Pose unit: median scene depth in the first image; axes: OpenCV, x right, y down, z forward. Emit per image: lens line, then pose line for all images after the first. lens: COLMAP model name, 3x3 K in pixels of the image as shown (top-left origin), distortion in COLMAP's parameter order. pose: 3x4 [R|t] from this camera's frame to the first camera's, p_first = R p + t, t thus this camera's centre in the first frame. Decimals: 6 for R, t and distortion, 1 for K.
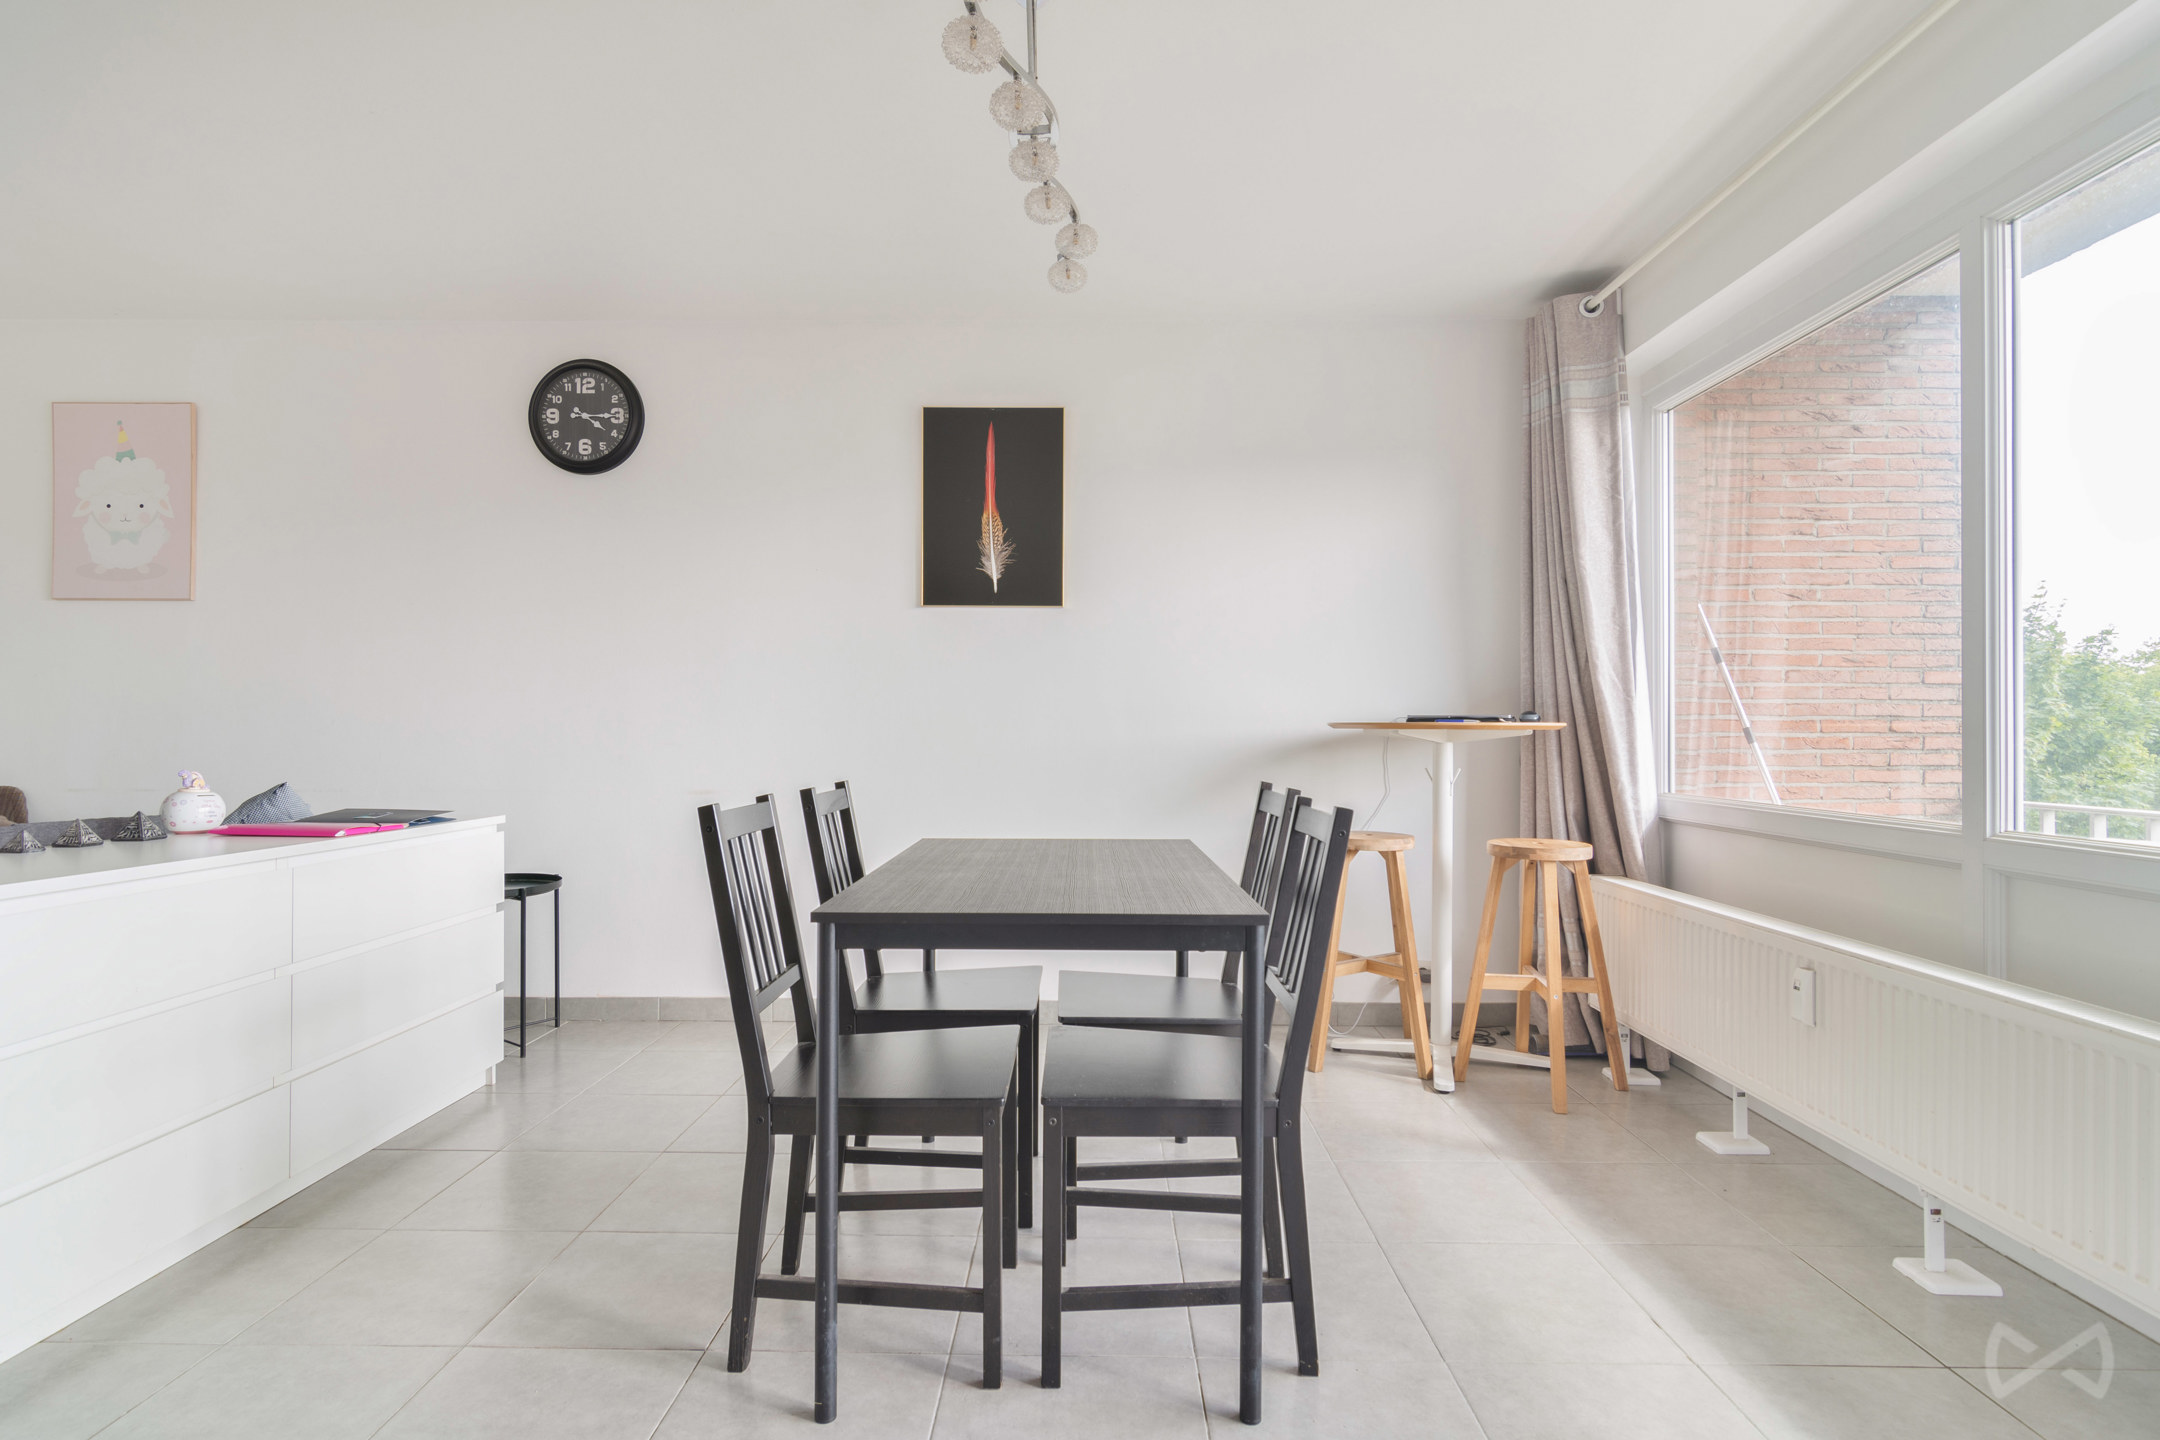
lens RADIAL K [[1039.1, 0, 1100.9], [0, 1039.1, 723.0], [0, 0, 1]] dist [-0.002036, 0.001912]
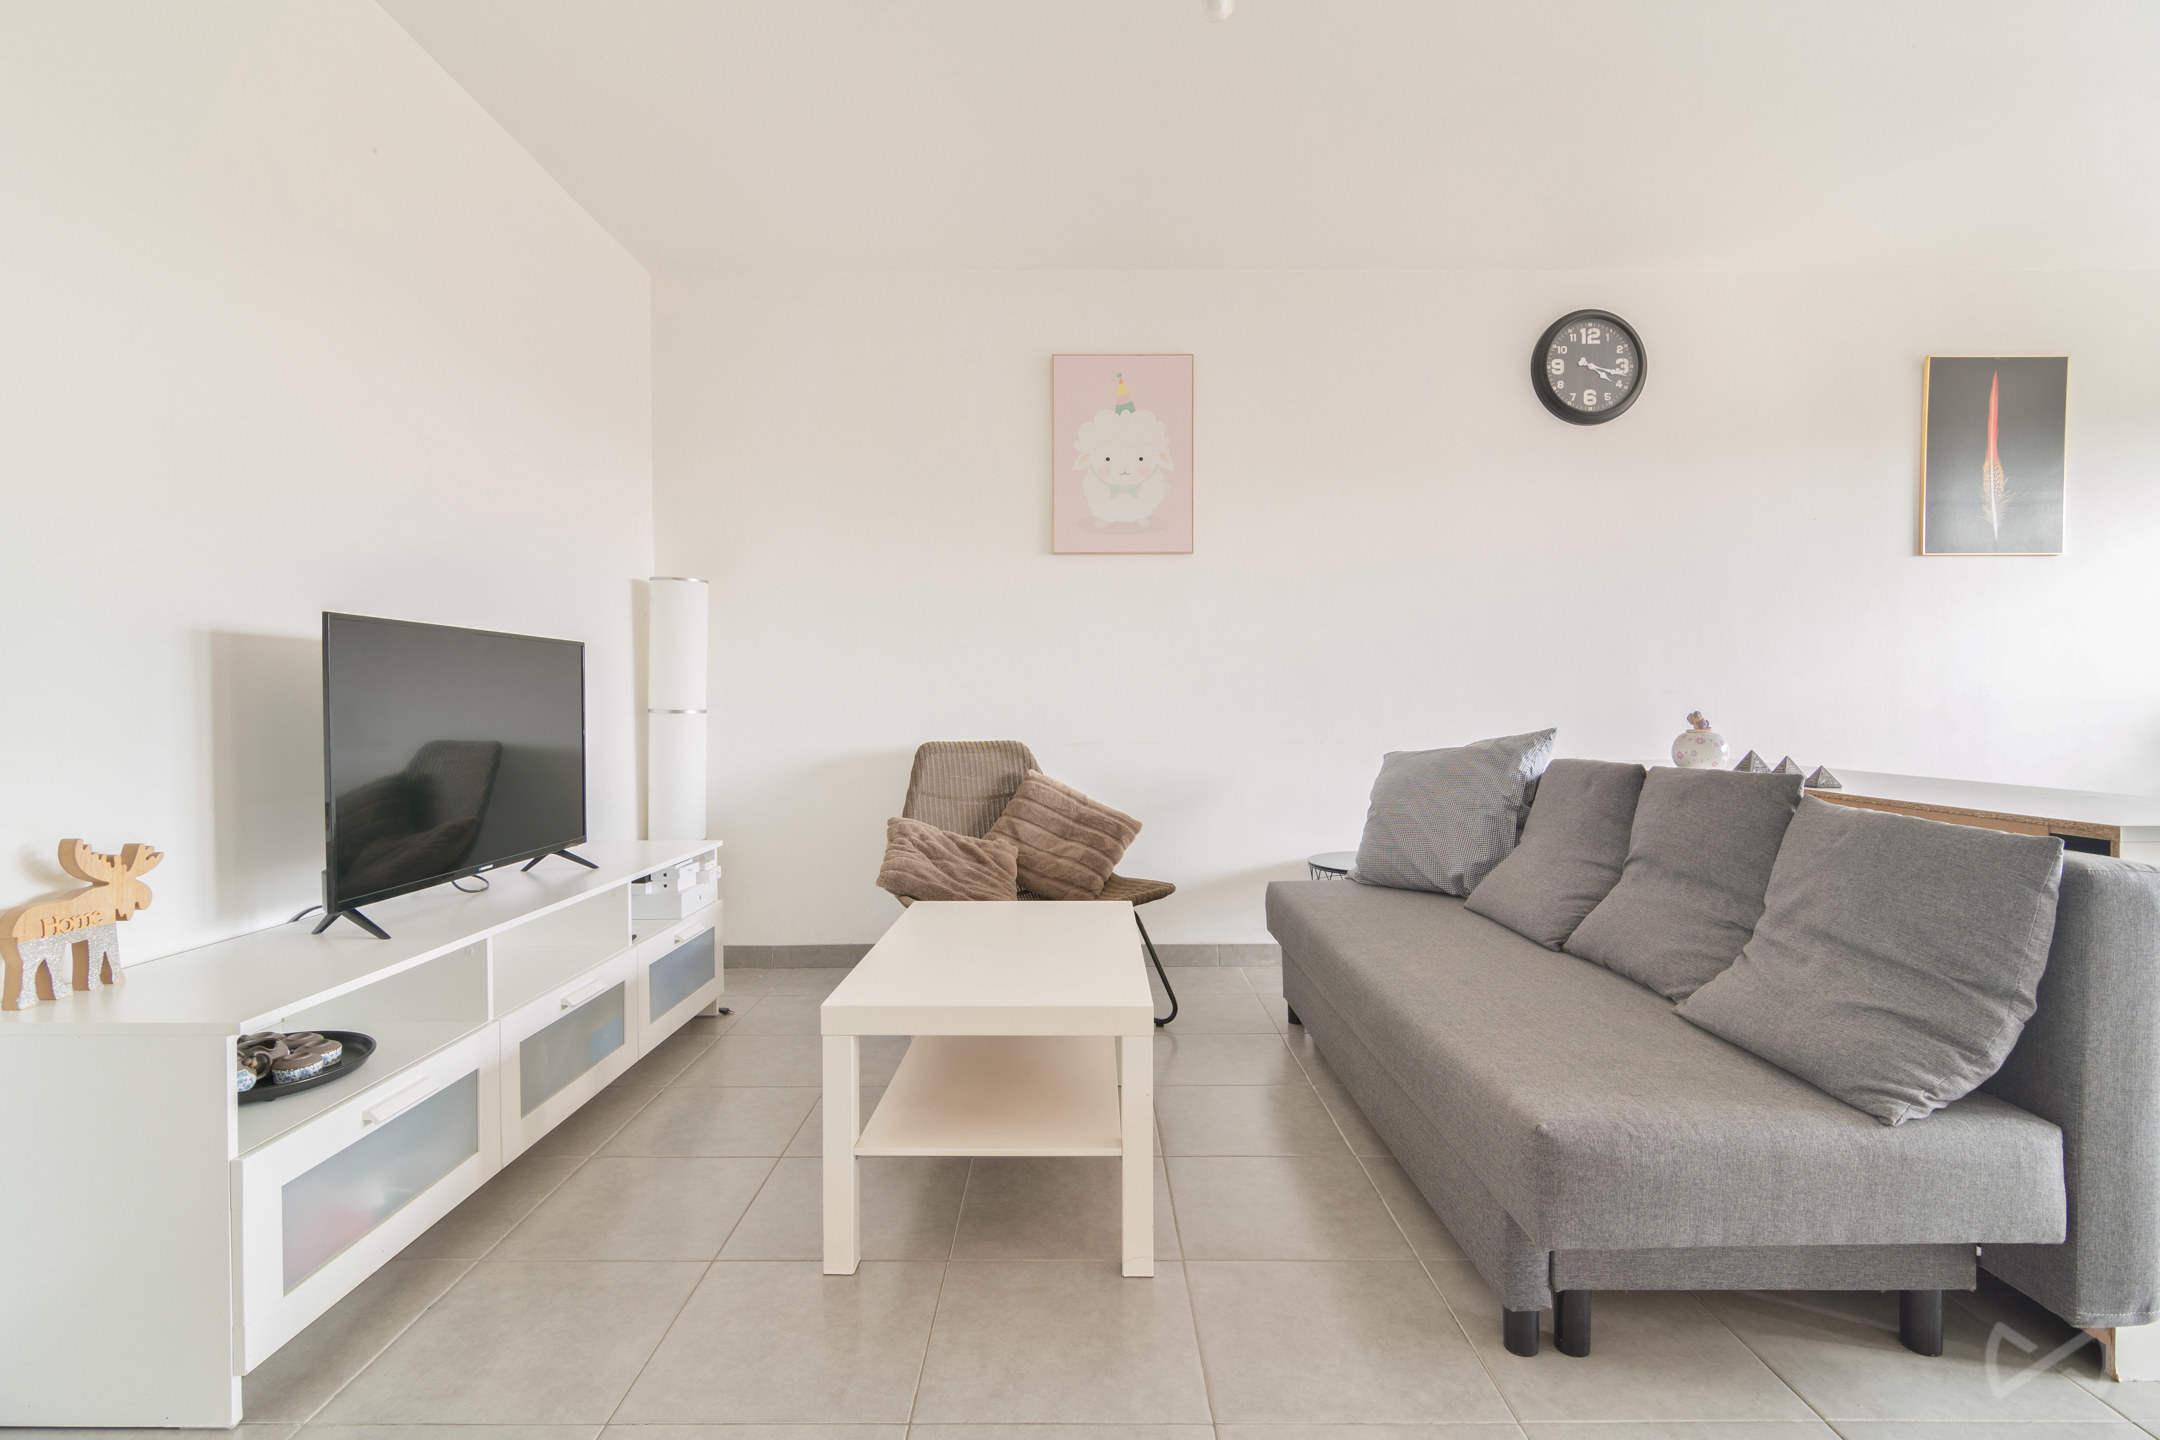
lens RADIAL K [[1039.1, 0, 1079.2], [0, 1039.1, 721.3], [0, 0, 1]] dist [-0.002036, 0.001912]
pose [[0.999522, -0.012228, 0.028394, -1.024495], [0.011656, 0.999728, 0.020193, 0.021278], [-0.028633, -0.019853, 0.999393, 0.003709]]
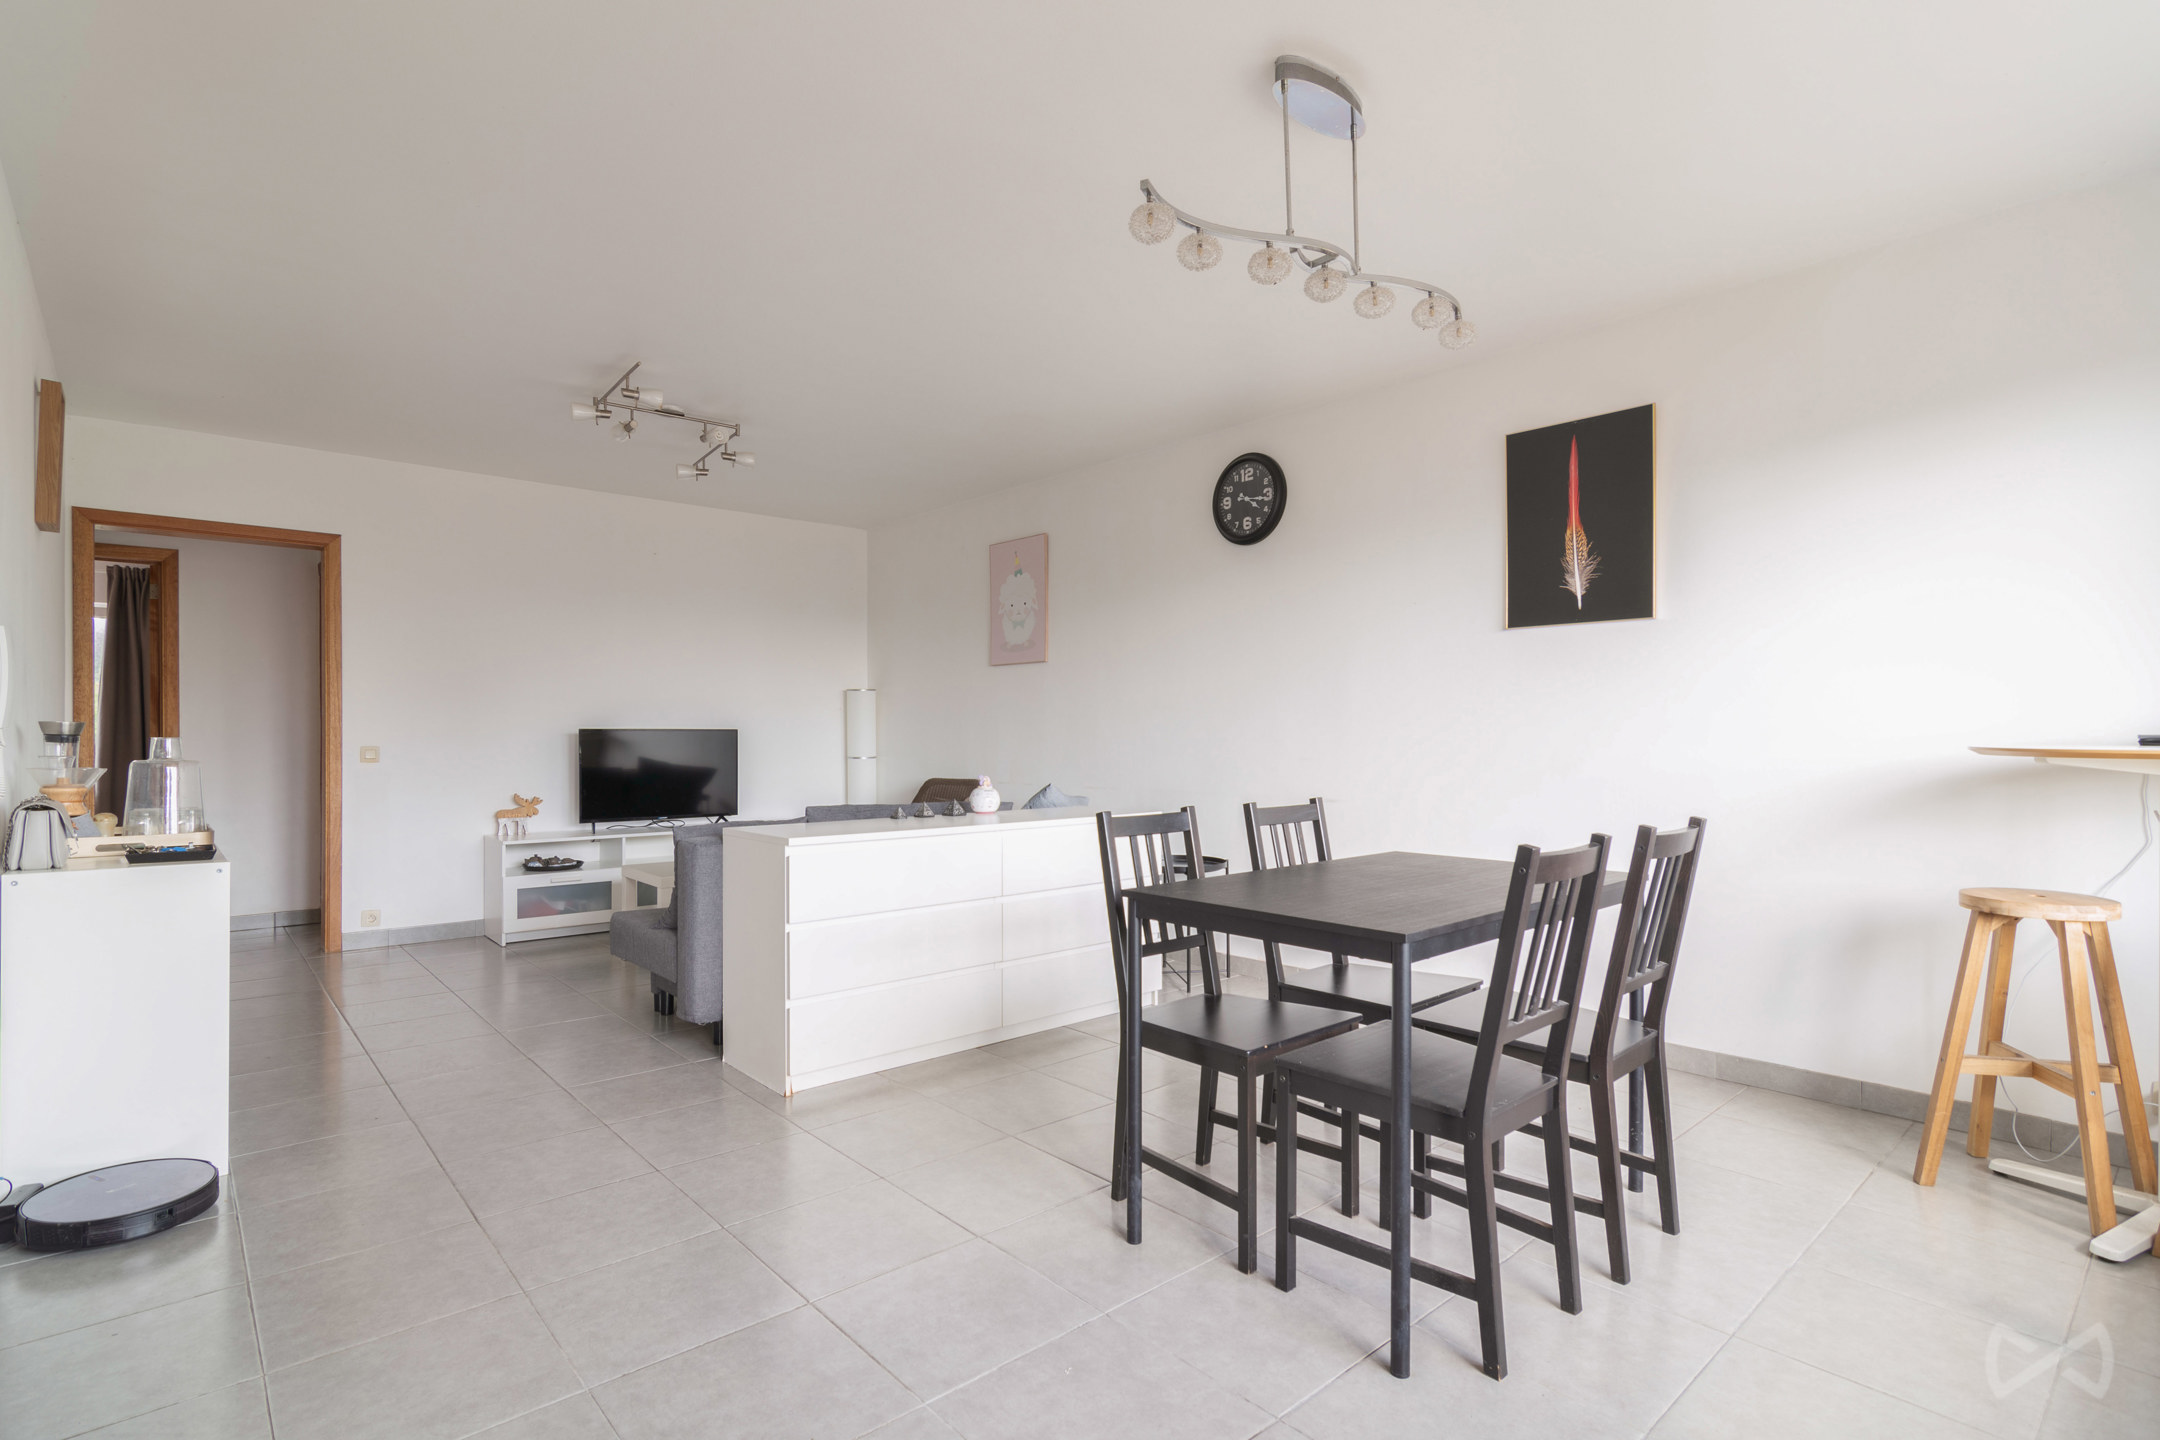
lens RADIAL K [[1039.1, 0, 1086.7], [0, 1039.1, 738.7], [0, 0, 1]] dist [-0.002036, 0.001912]
pose [[0.682003, -0.000611, -0.731349, 0.294826], [0.009423, 0.999924, 0.007952, -0.015774], [0.731289, -0.012315, 0.681957, -0.008290]]
